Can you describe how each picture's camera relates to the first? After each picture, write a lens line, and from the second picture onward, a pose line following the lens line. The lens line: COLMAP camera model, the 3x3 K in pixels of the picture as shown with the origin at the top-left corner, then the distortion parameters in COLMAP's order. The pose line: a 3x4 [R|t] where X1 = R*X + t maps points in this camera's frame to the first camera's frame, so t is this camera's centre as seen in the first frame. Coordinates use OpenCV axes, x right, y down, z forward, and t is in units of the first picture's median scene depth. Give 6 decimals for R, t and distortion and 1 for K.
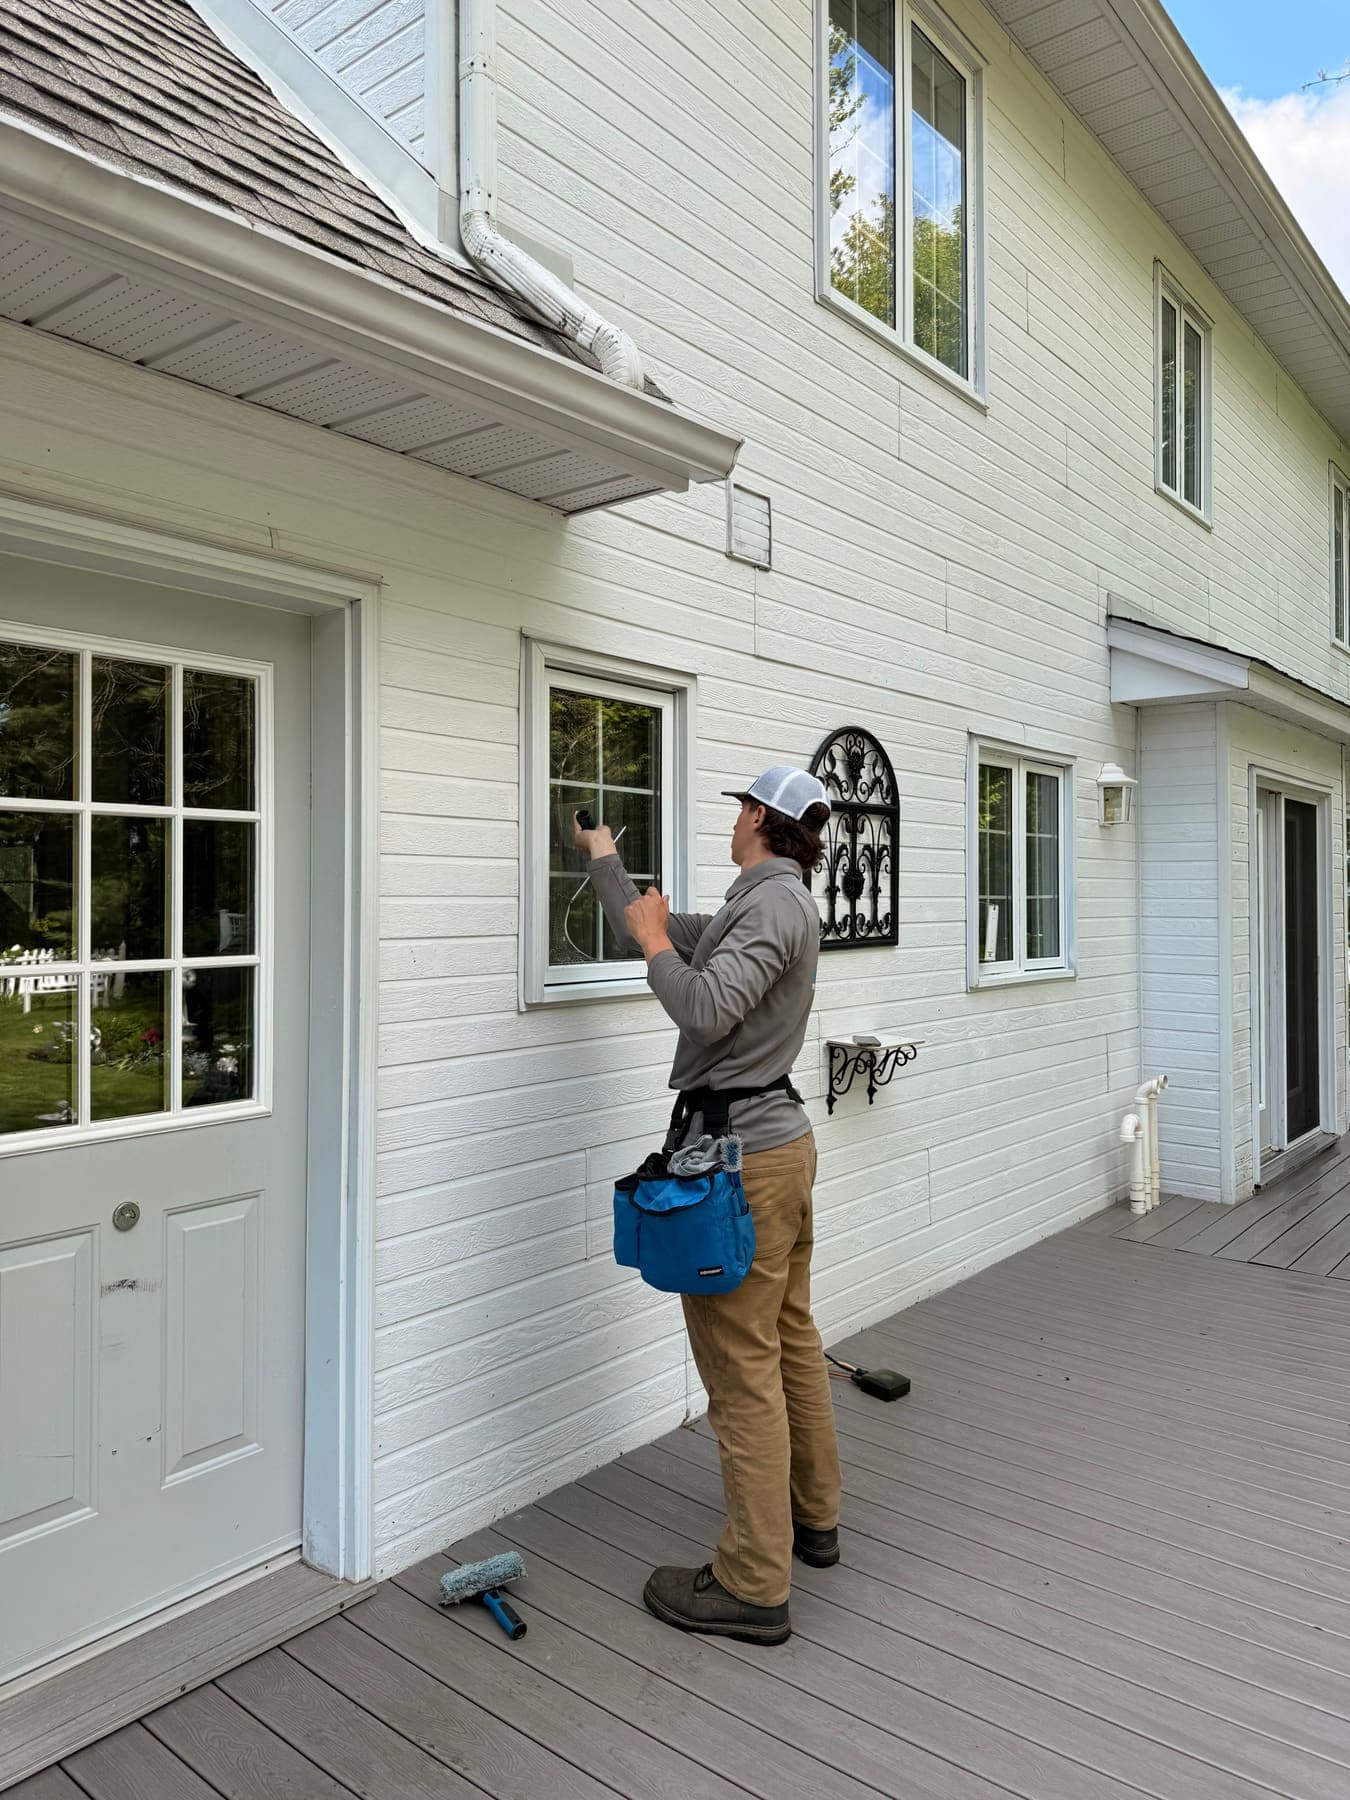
lens RADIAL K [[1279.0, 0, 667.6], [0, 1279.0, 896.5], [0, 0, 1]] dist [-0.030913, -0.016345]
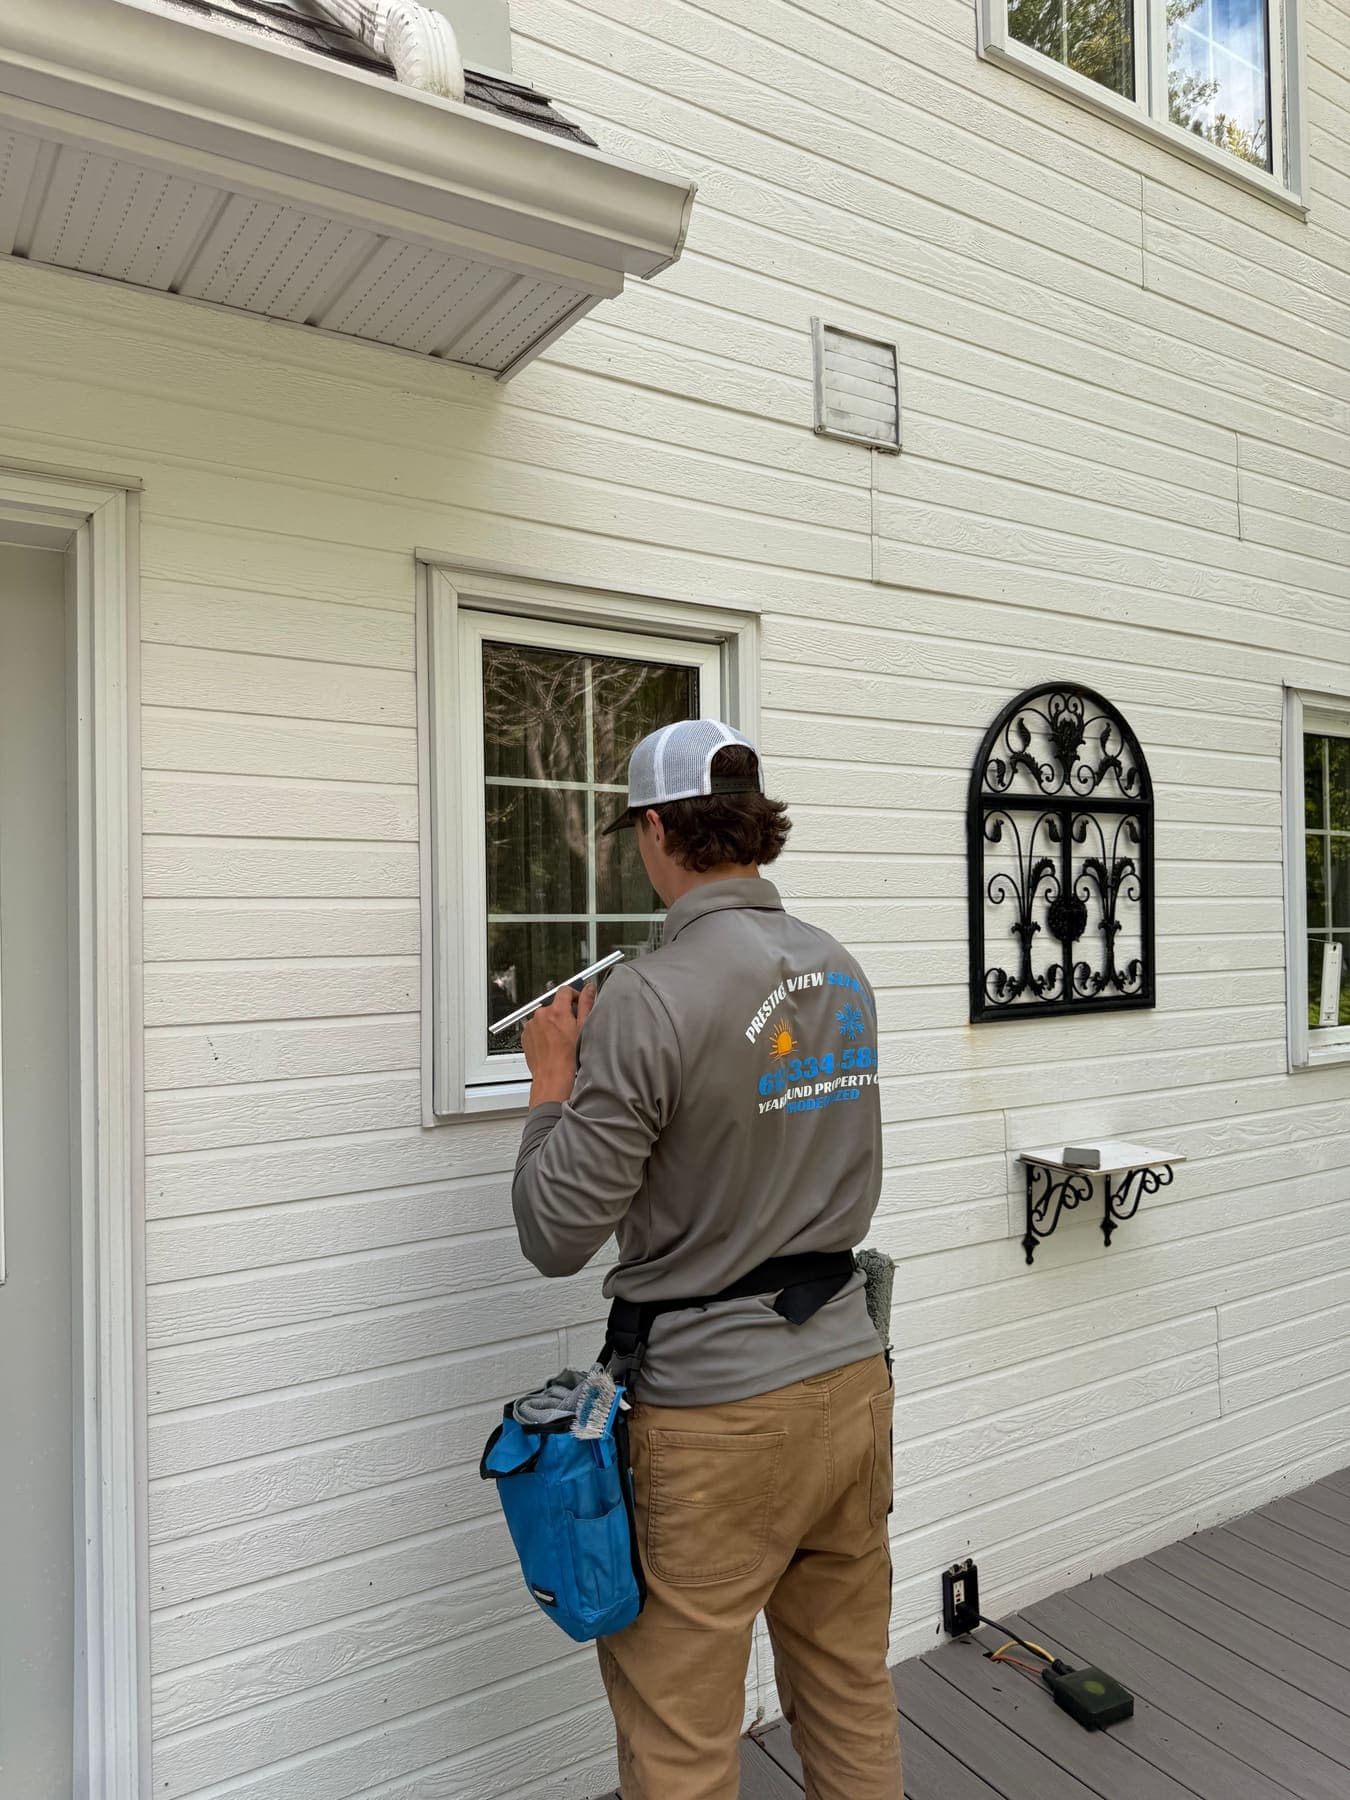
lens RADIAL K [[1279.0, 0, 676.4], [0, 1279.0, 894.1], [0, 0, 1]] dist [-0.030913, -0.016345]
pose [[0.949797, -0.010920, -0.312678, 0.164212], [0.008310, 0.999919, -0.009678, -0.018229], [0.312758, 0.006594, 0.949810, 0.311592]]
